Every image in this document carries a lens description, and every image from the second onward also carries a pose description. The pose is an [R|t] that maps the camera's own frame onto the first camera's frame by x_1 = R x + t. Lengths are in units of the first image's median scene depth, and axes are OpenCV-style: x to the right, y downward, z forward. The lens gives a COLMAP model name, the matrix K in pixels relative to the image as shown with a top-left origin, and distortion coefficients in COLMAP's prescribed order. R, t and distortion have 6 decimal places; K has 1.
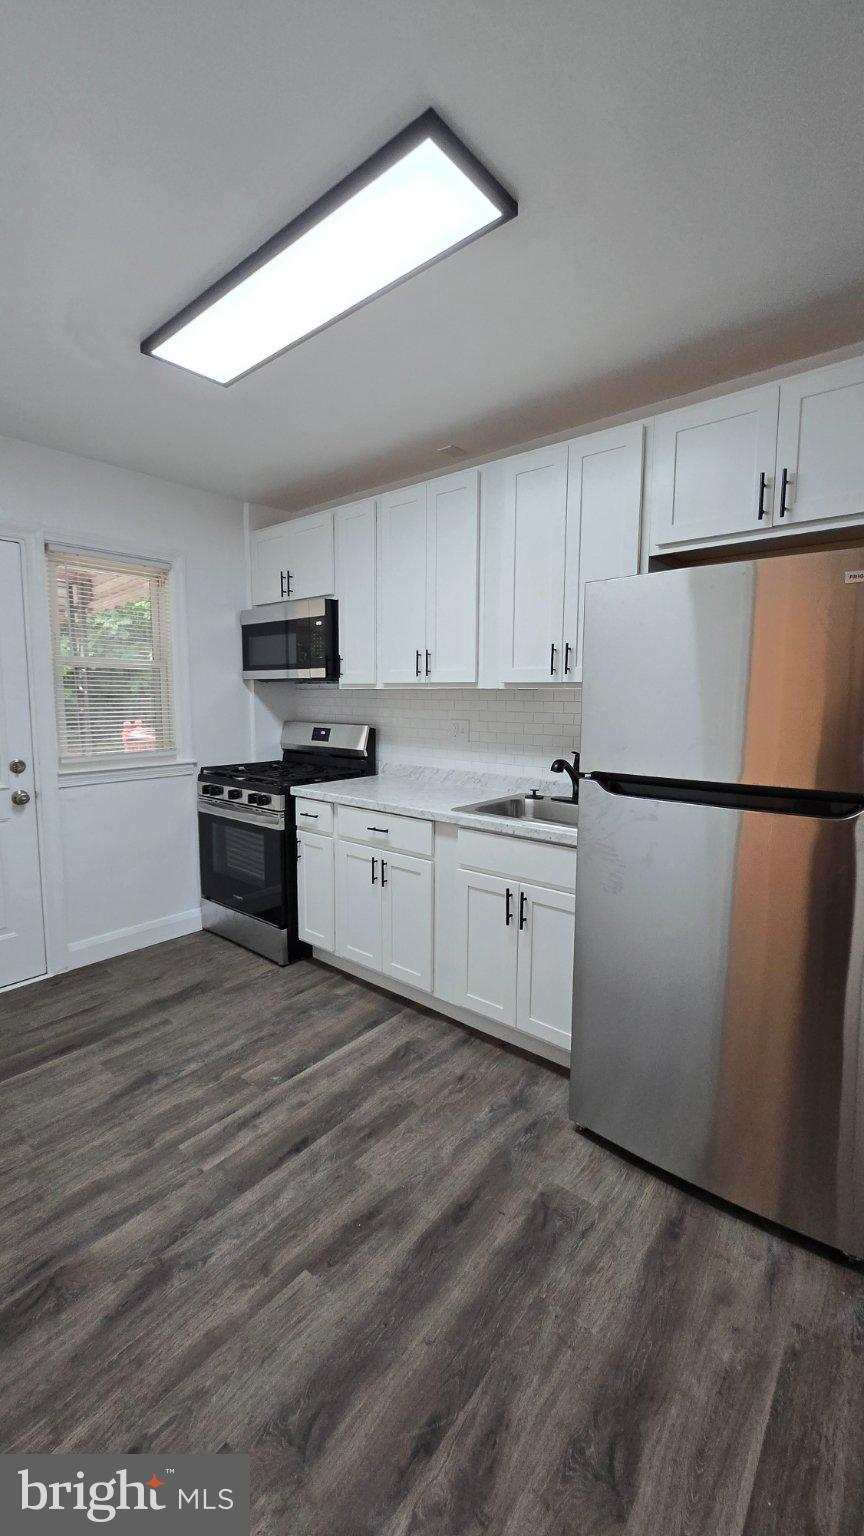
lens RADIAL K [[610.1, 0, 434.9], [0, 610.1, 760.7], [0, 0, 1]] dist [0.000744, -0.000595]
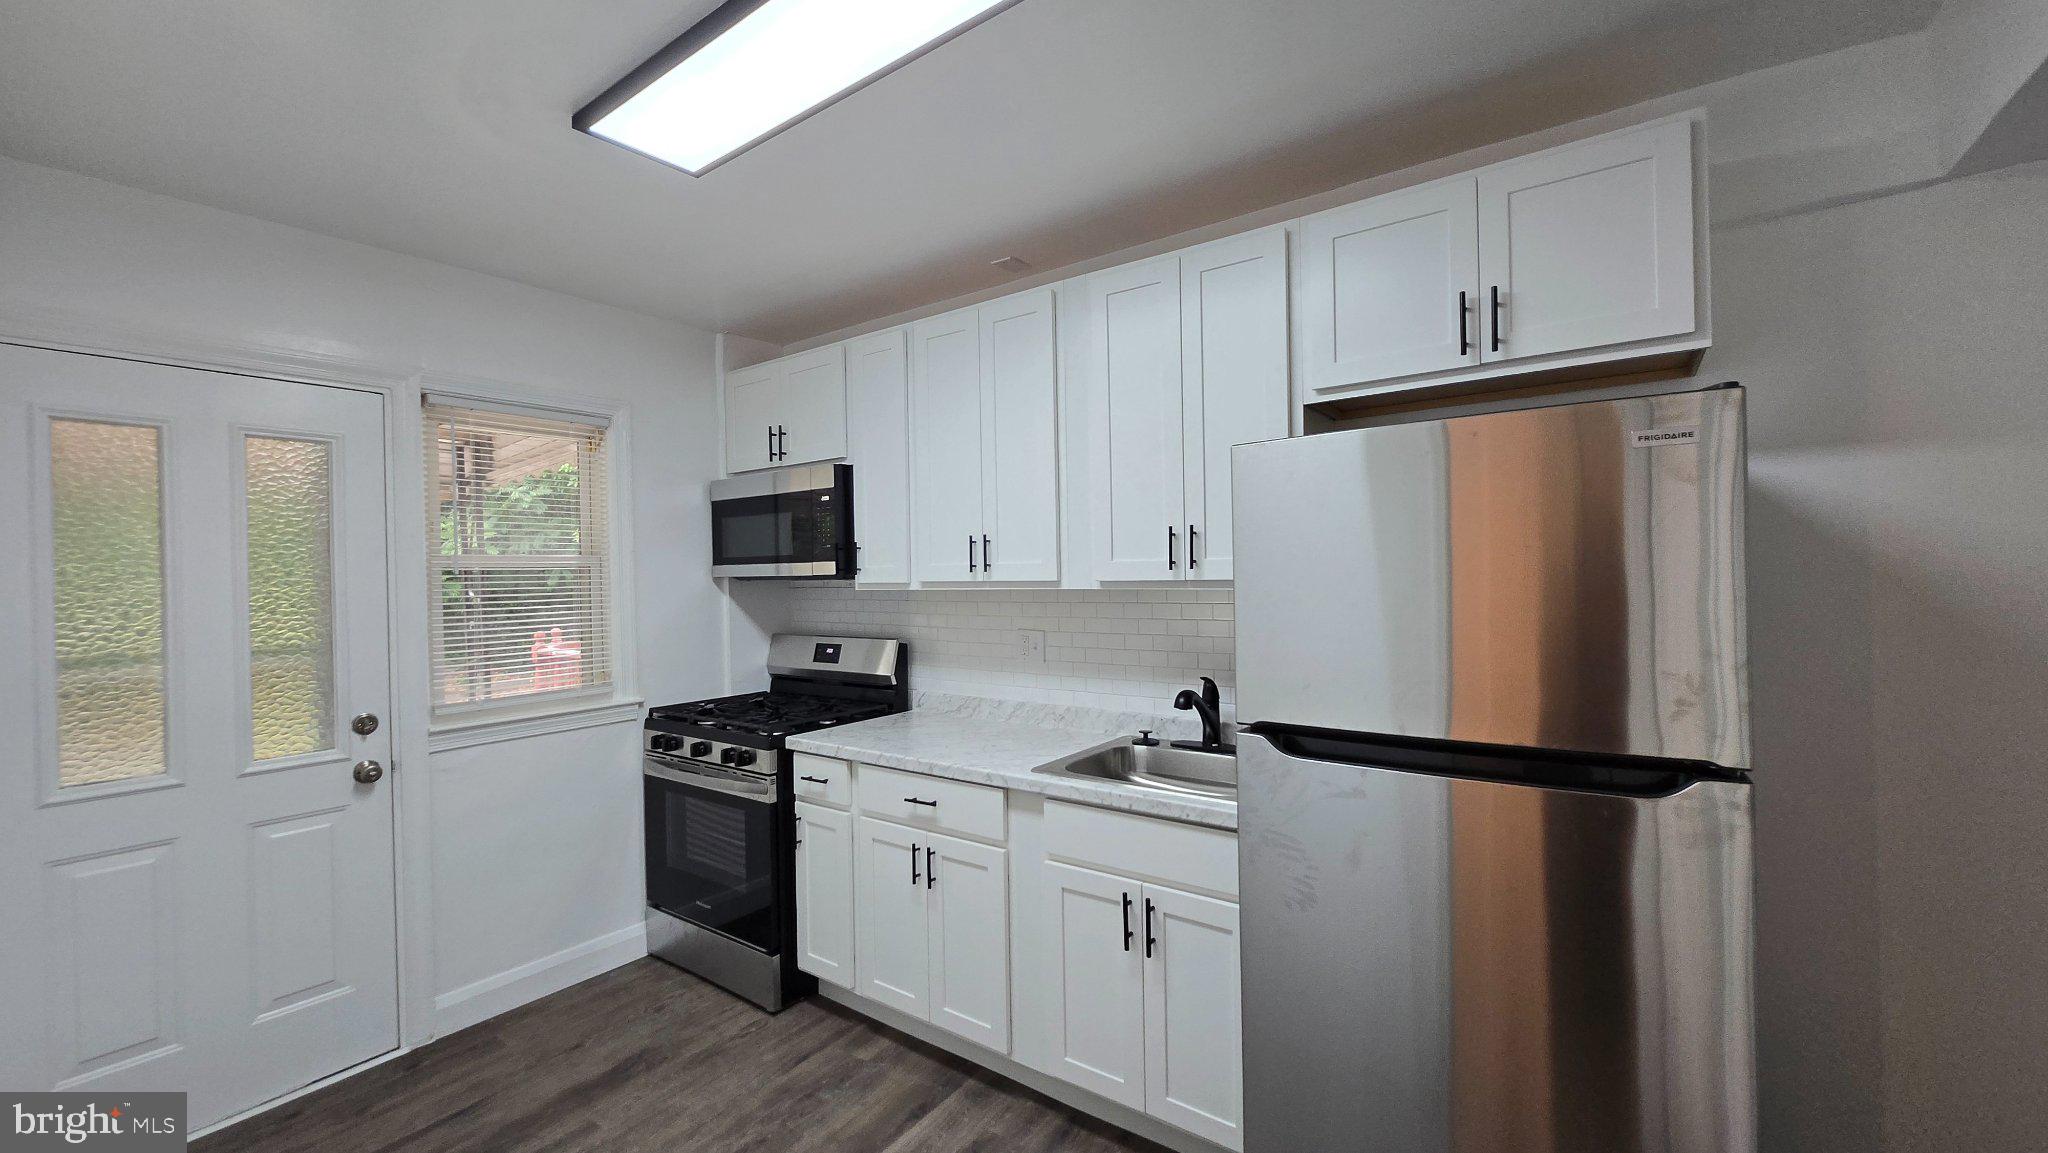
lens RADIAL K [[813.5, 0, 1013.4], [0, 813.5, 577.9], [0, 0, 1]] dist [0.000744, -0.000595]
pose [[0.997782, -0.024416, 0.061929, -0.038538], [0.030642, 0.994347, -0.101661, -0.036062], [-0.059097, 0.103333, 0.992890, 0.073993]]
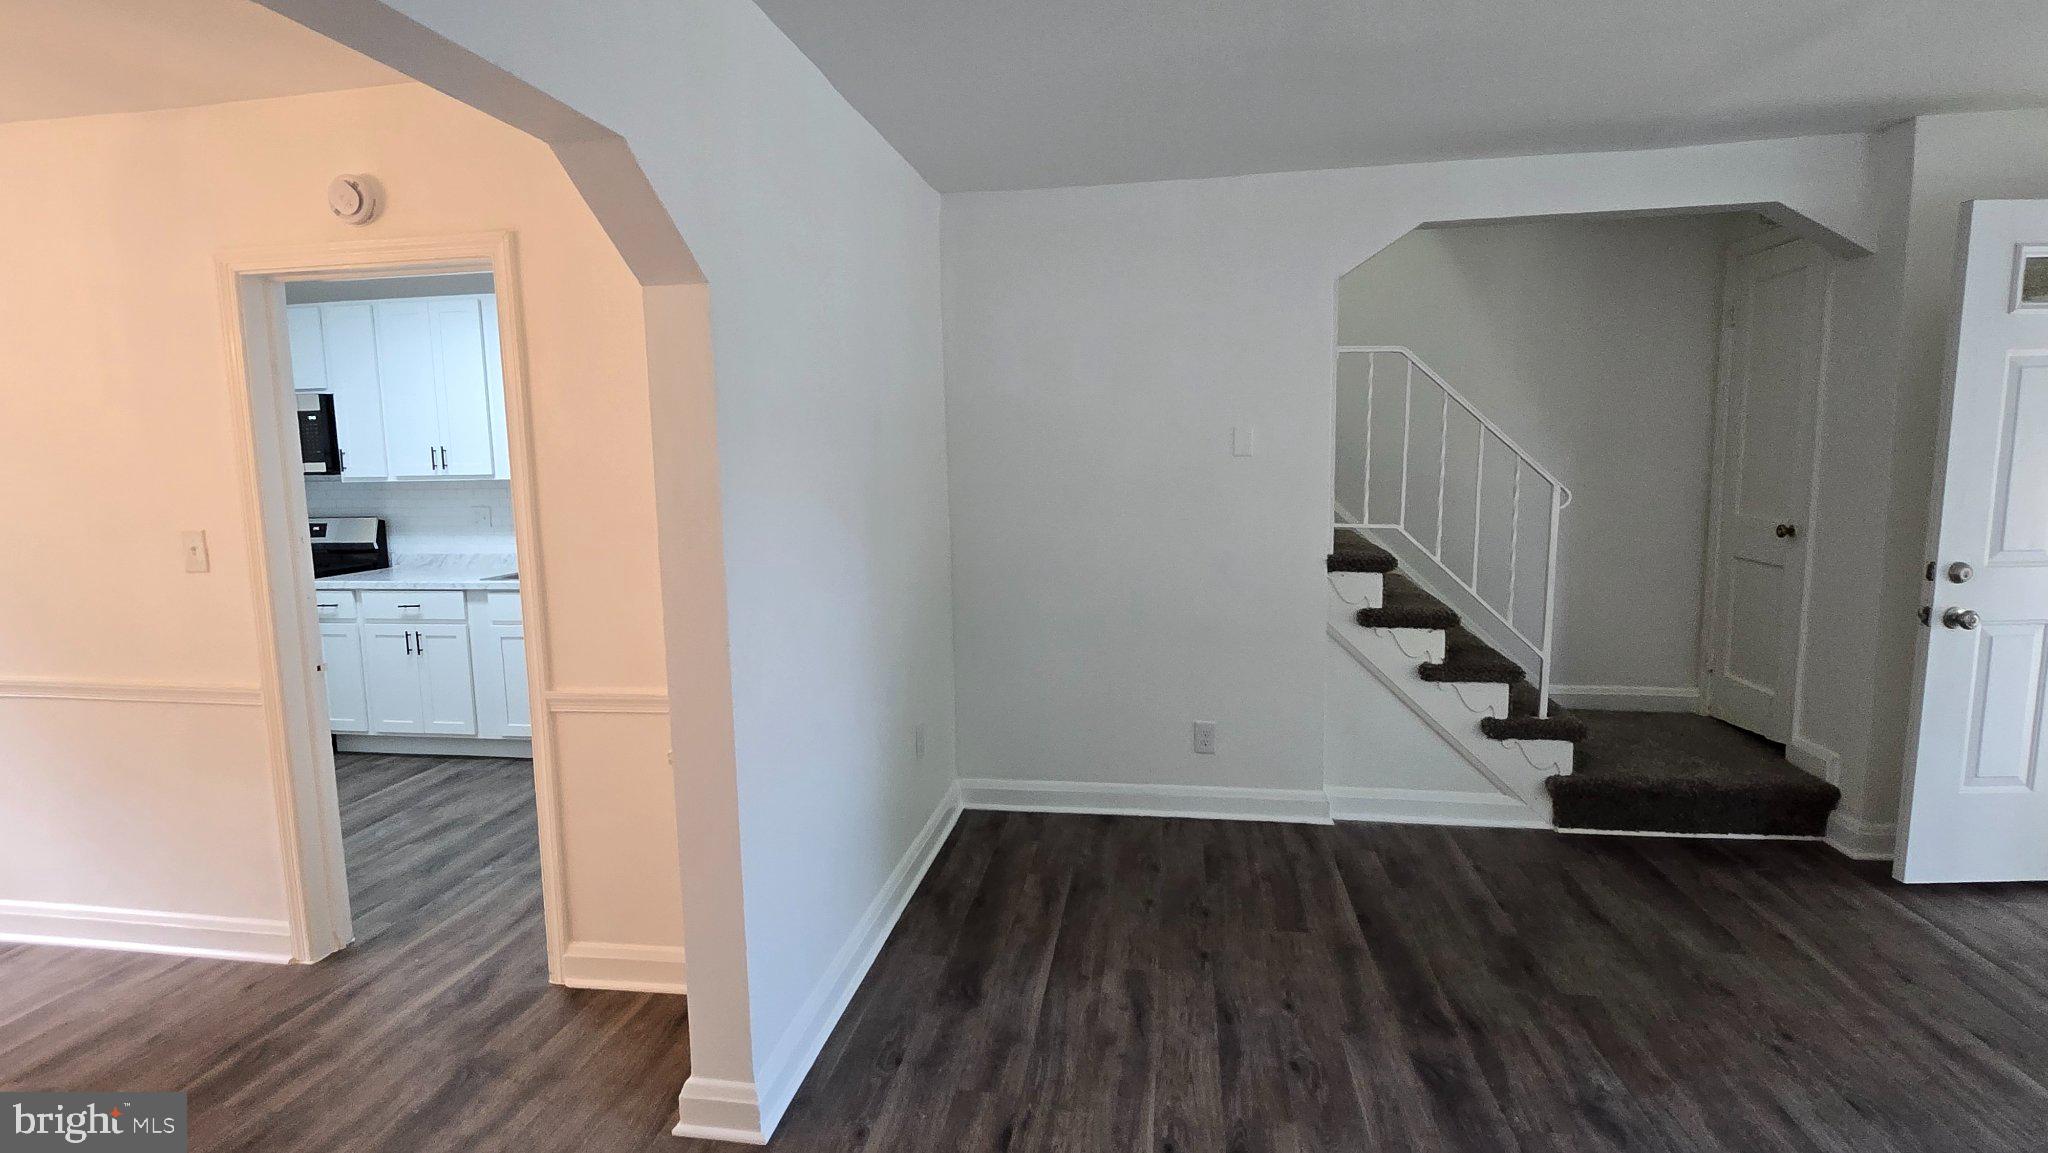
lens RADIAL K [[1034.6, 0, 1024.0], [0, 1034.6, 576.5], [0, 0, 1]] dist [0.002411, 0.000025]
pose [[0.863153, -0.084912, 0.497752, -0.056489], [0.080029, 0.996305, 0.031182, 0.084556], [-0.498561, 0.012920, 0.866758, -1.189233]]
